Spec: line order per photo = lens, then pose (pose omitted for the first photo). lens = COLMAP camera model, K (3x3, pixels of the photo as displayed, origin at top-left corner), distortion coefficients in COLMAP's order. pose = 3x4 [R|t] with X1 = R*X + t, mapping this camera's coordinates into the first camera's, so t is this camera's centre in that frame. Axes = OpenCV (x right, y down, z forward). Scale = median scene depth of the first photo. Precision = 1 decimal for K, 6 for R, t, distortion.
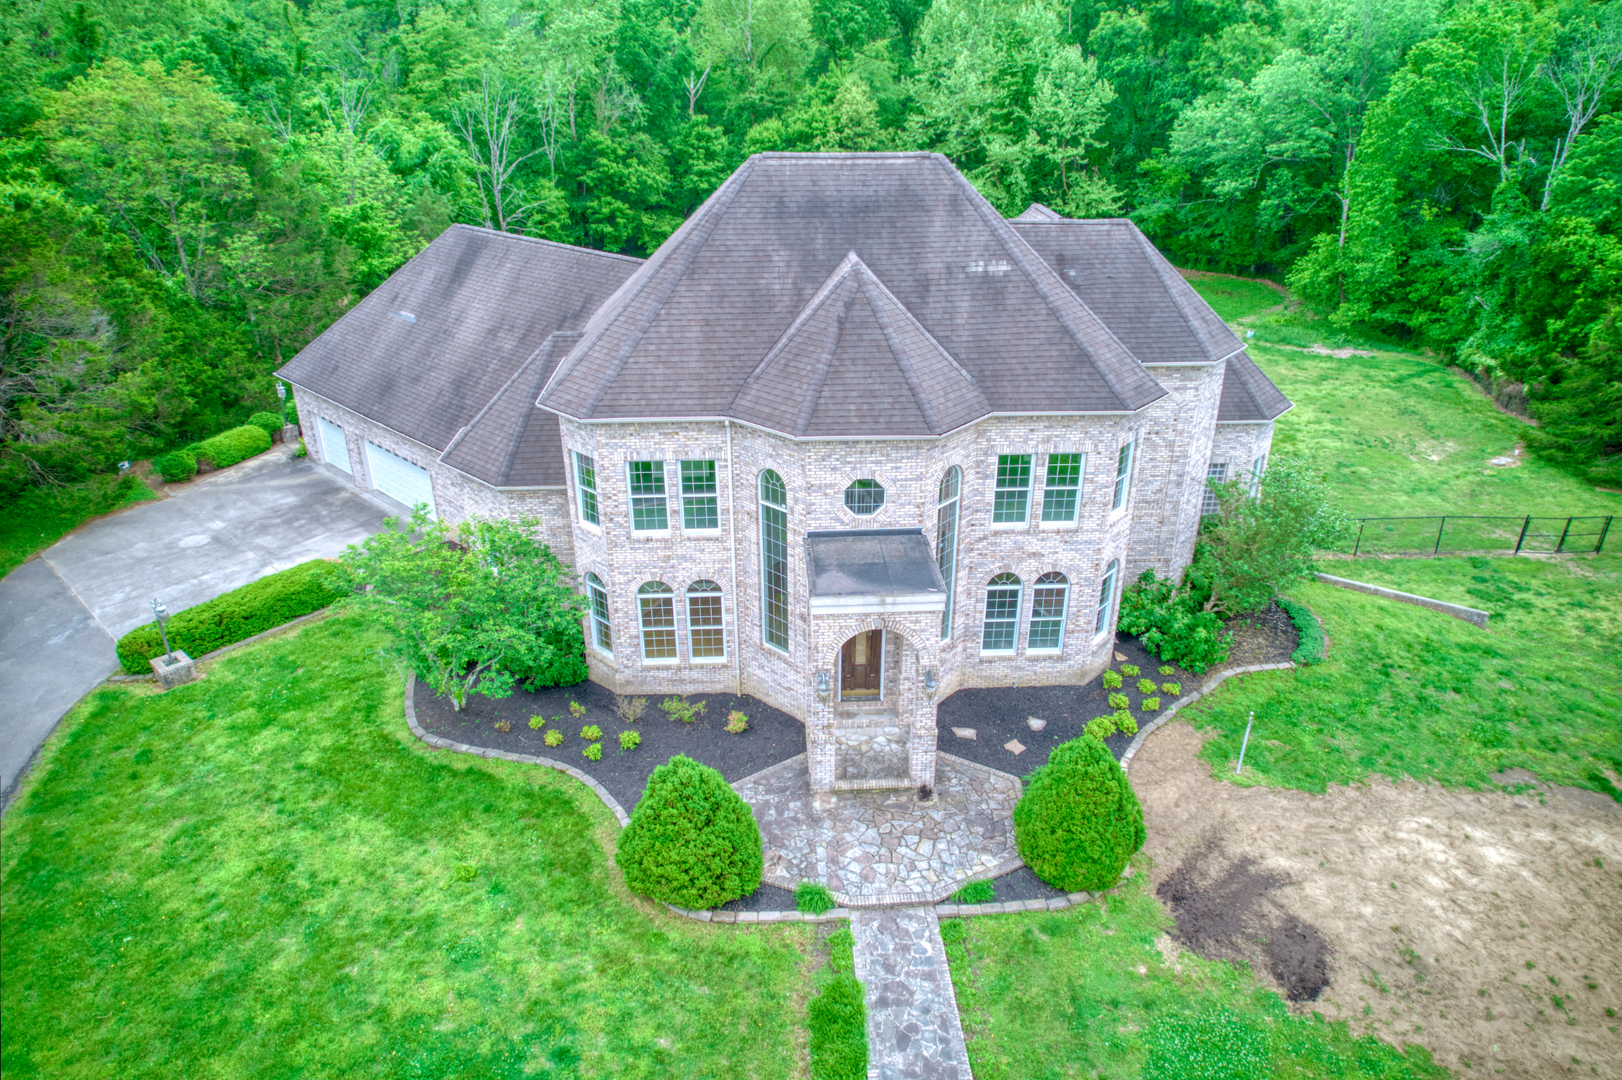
lens RADIAL K [[1036.7, 0, 819.9], [0, 1036.7, 536.4], [0, 0, 1]] dist [-0.076978, 0.072414]
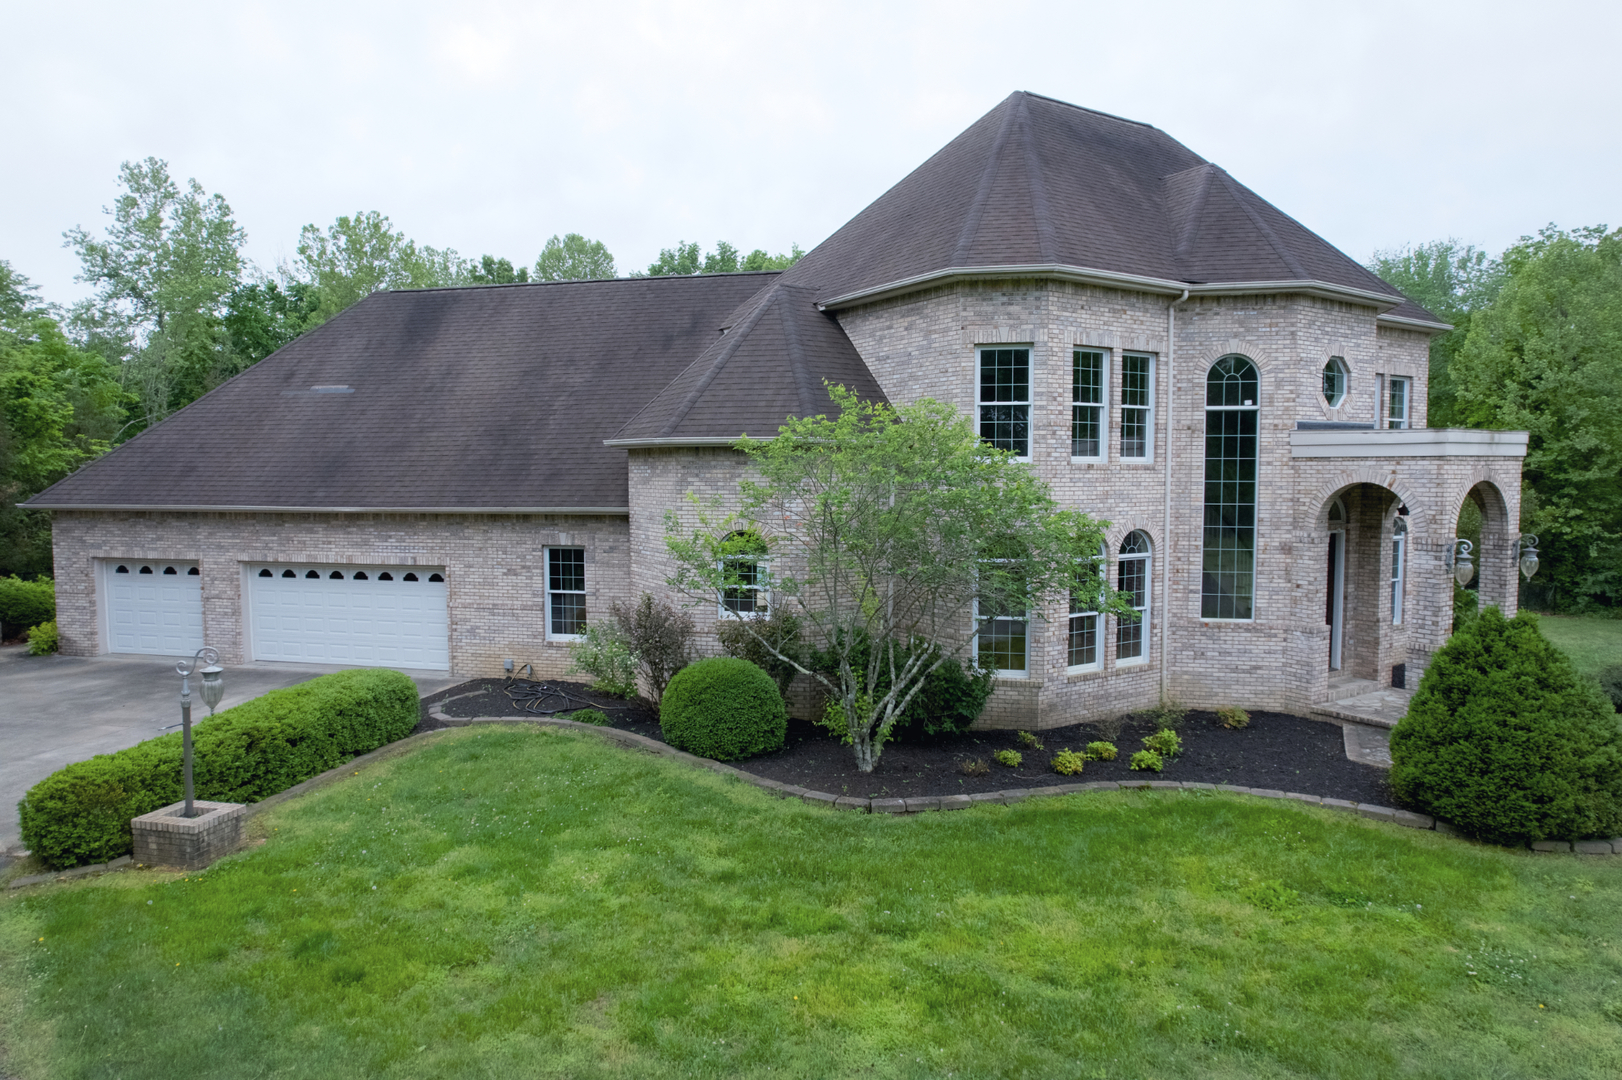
lens RADIAL K [[1036.7, 0, 819.9], [0, 1036.7, 536.4], [0, 0, 1]] dist [-0.076978, 0.072414]
pose [[0.873280, -0.033929, 0.486036, -0.667596], [0.213144, 0.923654, -0.318486, 0.232042], [-0.438123, 0.381723, 0.813840, 0.516239]]
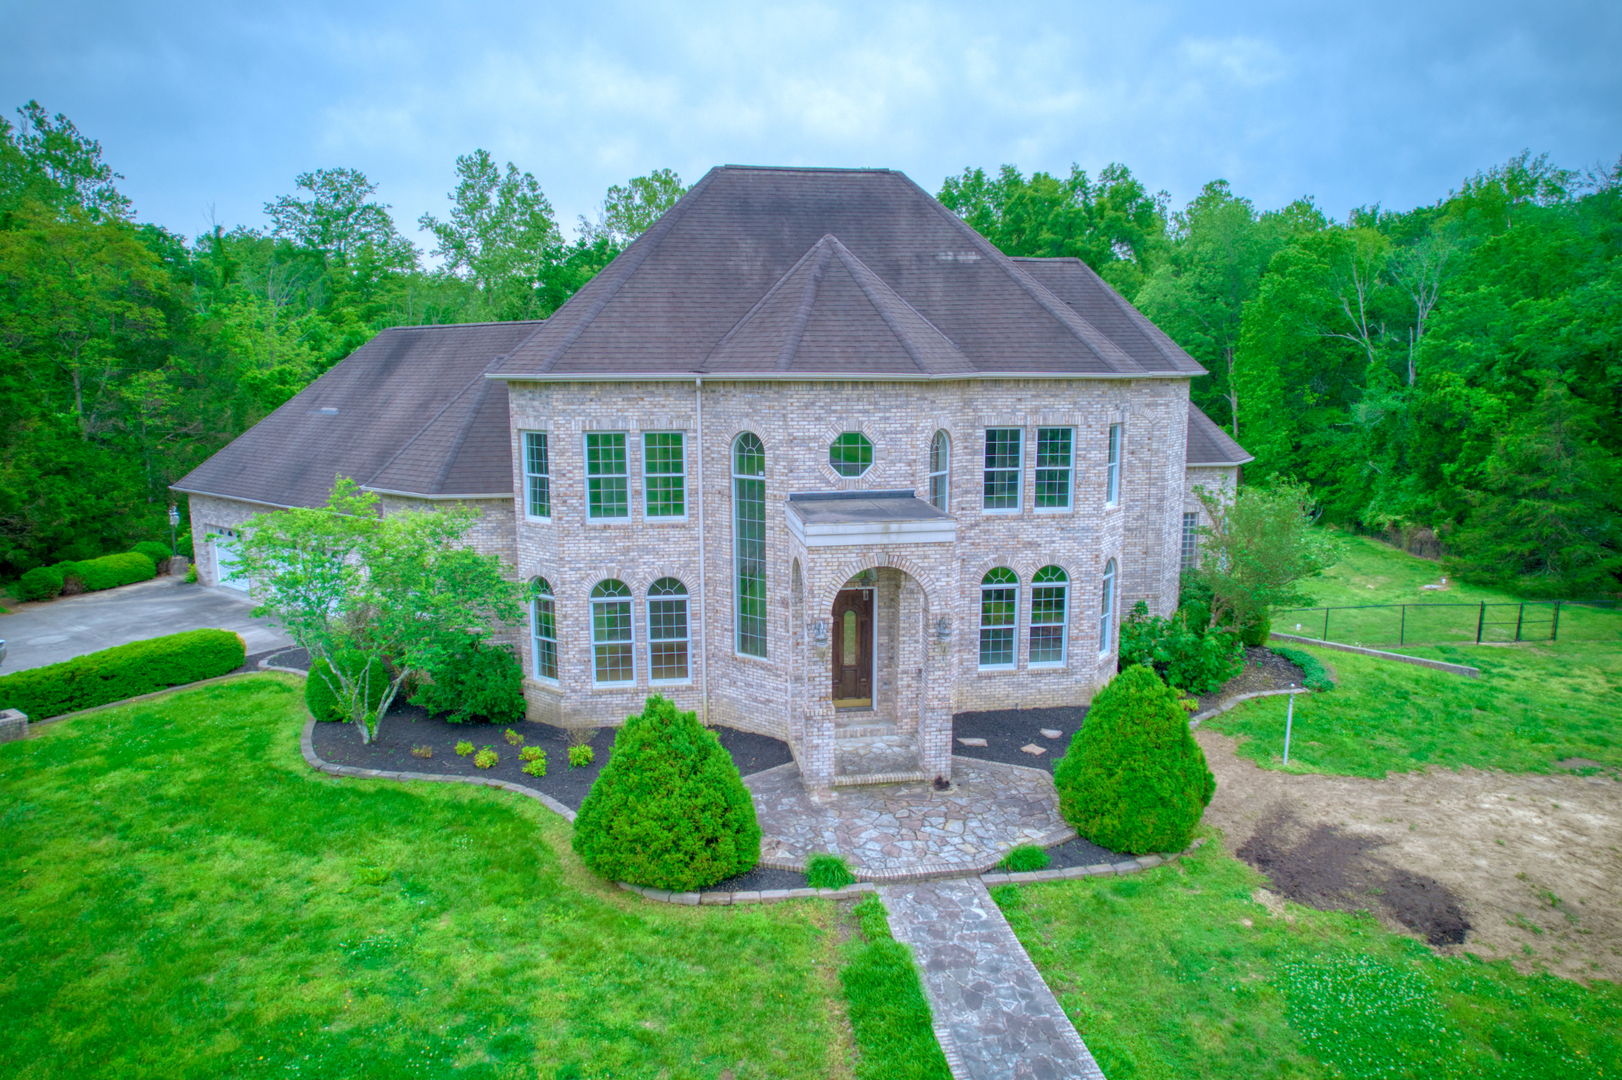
lens RADIAL K [[1036.7, 0, 819.9], [0, 1036.7, 536.4], [0, 0, 1]] dist [-0.076978, 0.072414]
pose [[0.995129, -0.018870, 0.096763, -0.068403], [0.045178, 0.959673, -0.277466, 0.262048], [-0.087625, 0.280486, 0.955850, 0.139289]]
